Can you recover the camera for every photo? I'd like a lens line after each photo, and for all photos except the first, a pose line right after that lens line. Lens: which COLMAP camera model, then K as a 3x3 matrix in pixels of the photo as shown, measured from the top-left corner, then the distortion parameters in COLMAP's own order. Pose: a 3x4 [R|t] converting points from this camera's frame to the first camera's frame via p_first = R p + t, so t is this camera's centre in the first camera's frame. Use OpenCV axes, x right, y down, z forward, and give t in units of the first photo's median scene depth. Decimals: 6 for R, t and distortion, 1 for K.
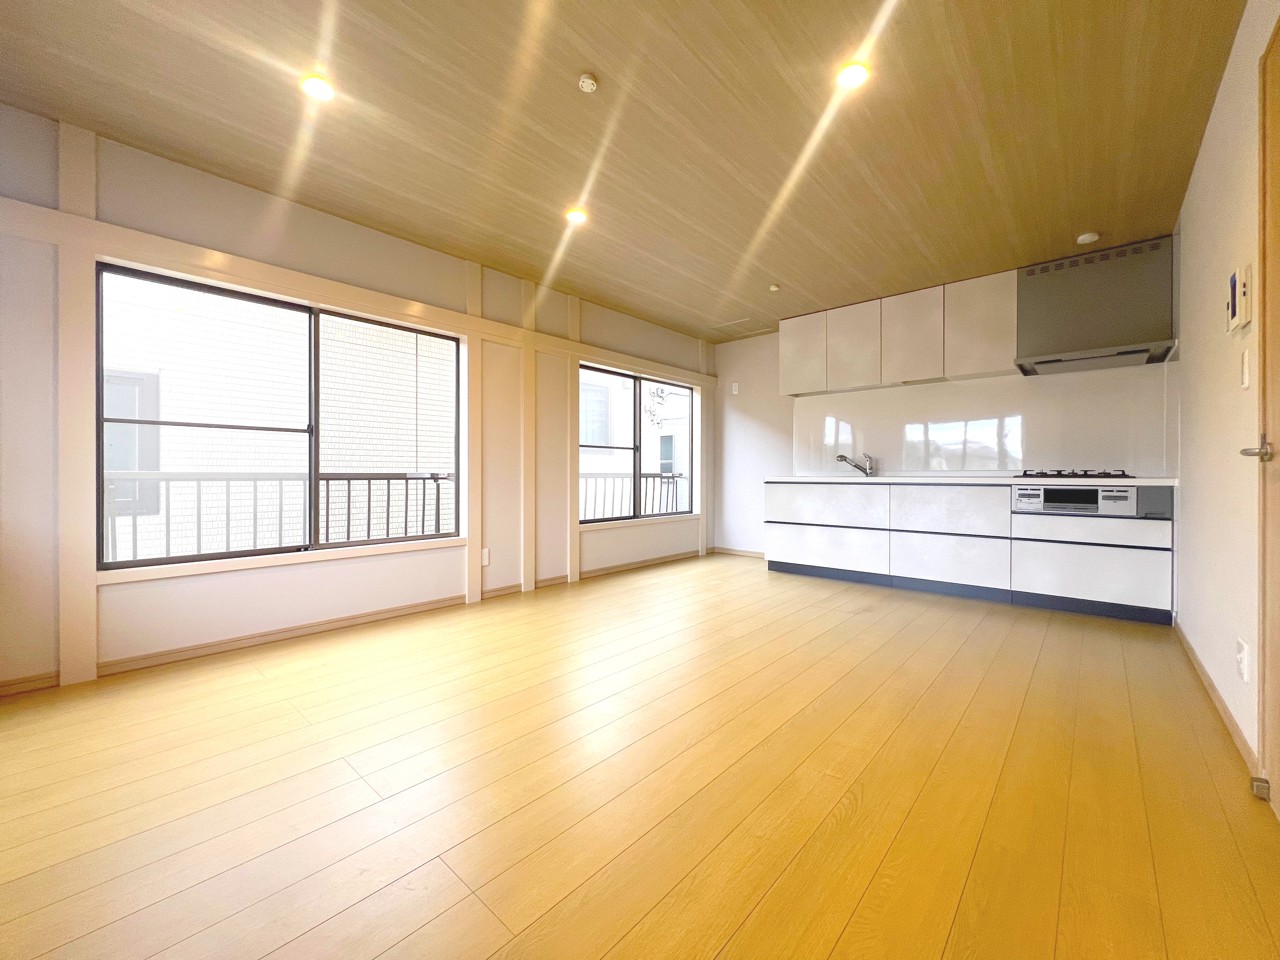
lens RADIAL K [[513.1, 0, 627.9], [0, 513.1, 475.2], [0, 0, 1]] dist [-0.000964, -0.000093]
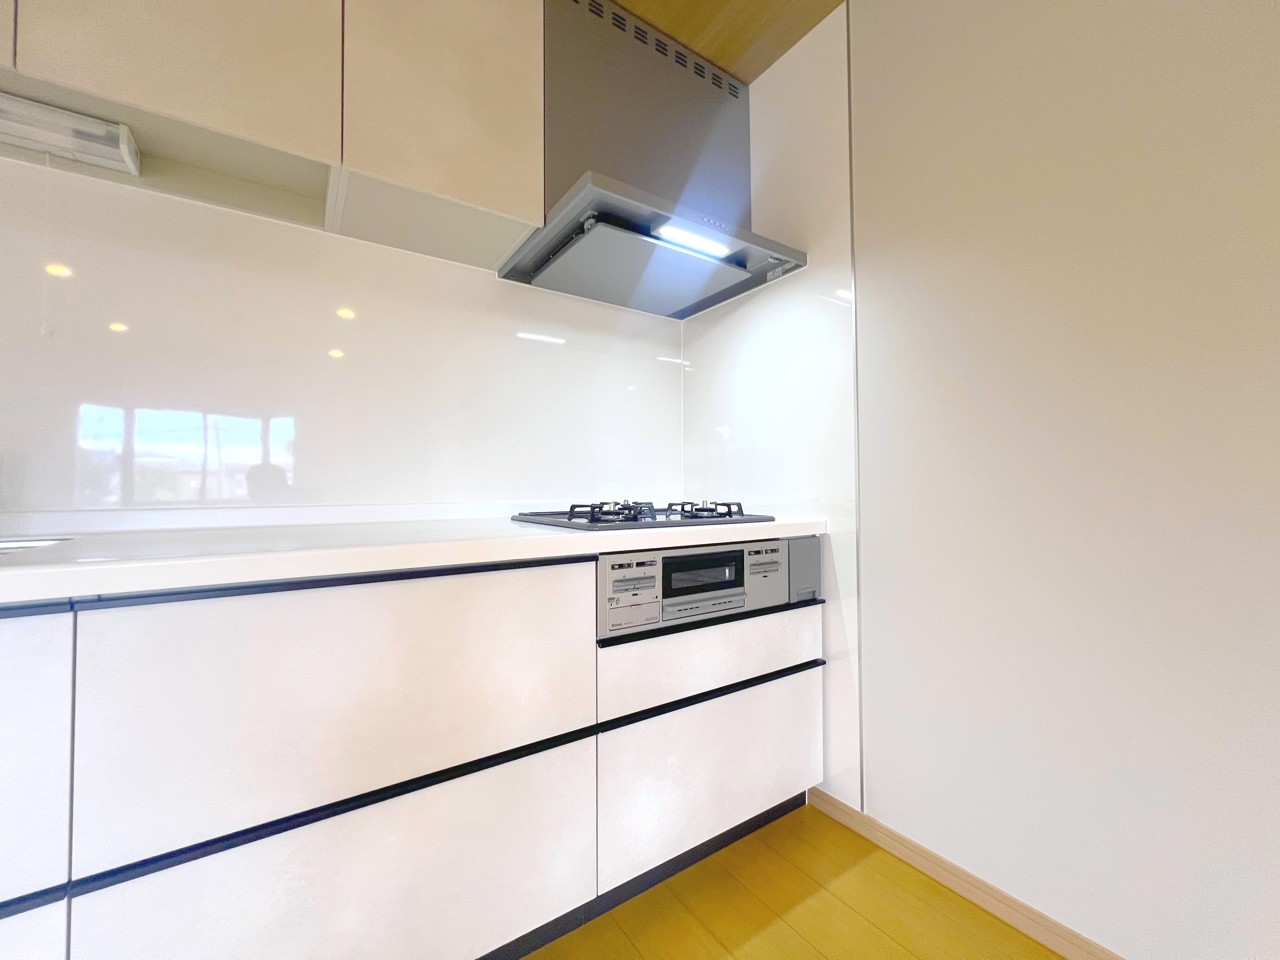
lens RADIAL K [[513.1, 0, 636.1], [0, 513.1, 482.3], [0, 0, 1]] dist [-0.000964, -0.000093]
pose [[0.229476, 0.017493, 0.973157, 0.468383], [0.013230, 0.999690, -0.021090, -0.018504], [-0.973224, 0.017714, 0.229174, 0.939252]]
